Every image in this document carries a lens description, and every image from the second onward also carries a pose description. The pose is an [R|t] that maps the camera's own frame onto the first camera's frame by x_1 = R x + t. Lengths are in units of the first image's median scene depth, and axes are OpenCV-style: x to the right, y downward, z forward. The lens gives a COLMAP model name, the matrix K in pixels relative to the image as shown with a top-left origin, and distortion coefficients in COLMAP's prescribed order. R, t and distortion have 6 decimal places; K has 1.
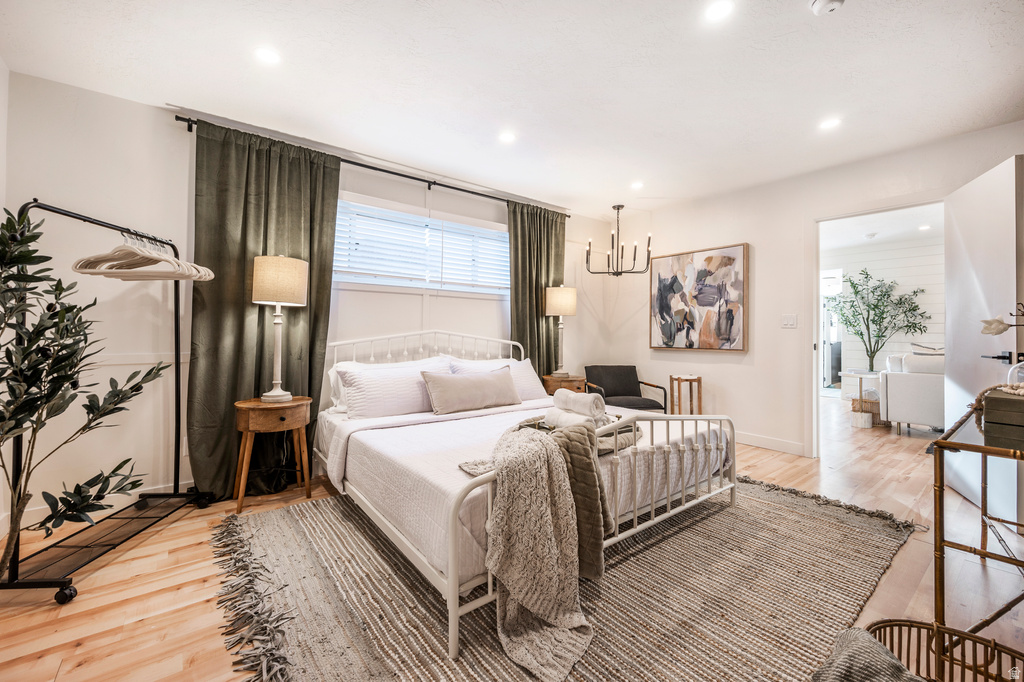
lens RADIAL K [[404.3, 0, 509.3], [0, 404.3, 335.7], [0, 0, 1]] dist [0.000845, 0.000154]
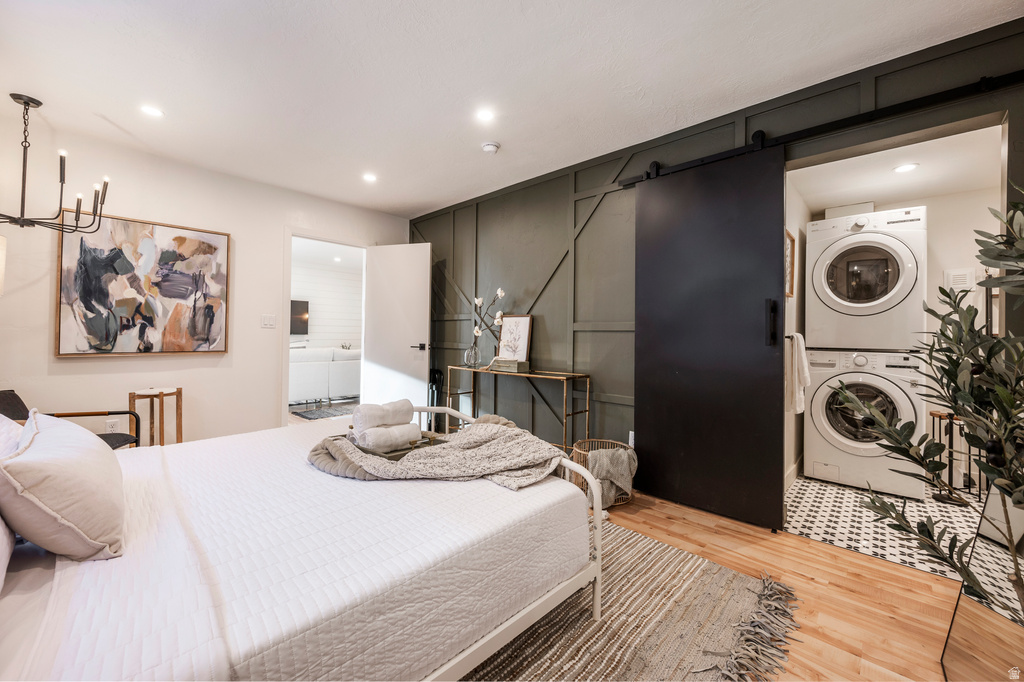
lens RADIAL K [[427.6, 0, 503.3], [0, 427.6, 340.3], [0, 0, 1]] dist [-0.000044, 0.000227]
pose [[-0.147473, -0.019536, 0.988873, -0.425481], [-0.003714, 0.999809, 0.019199, -0.008537], [-0.989059, -0.000841, -0.147517, 0.475804]]
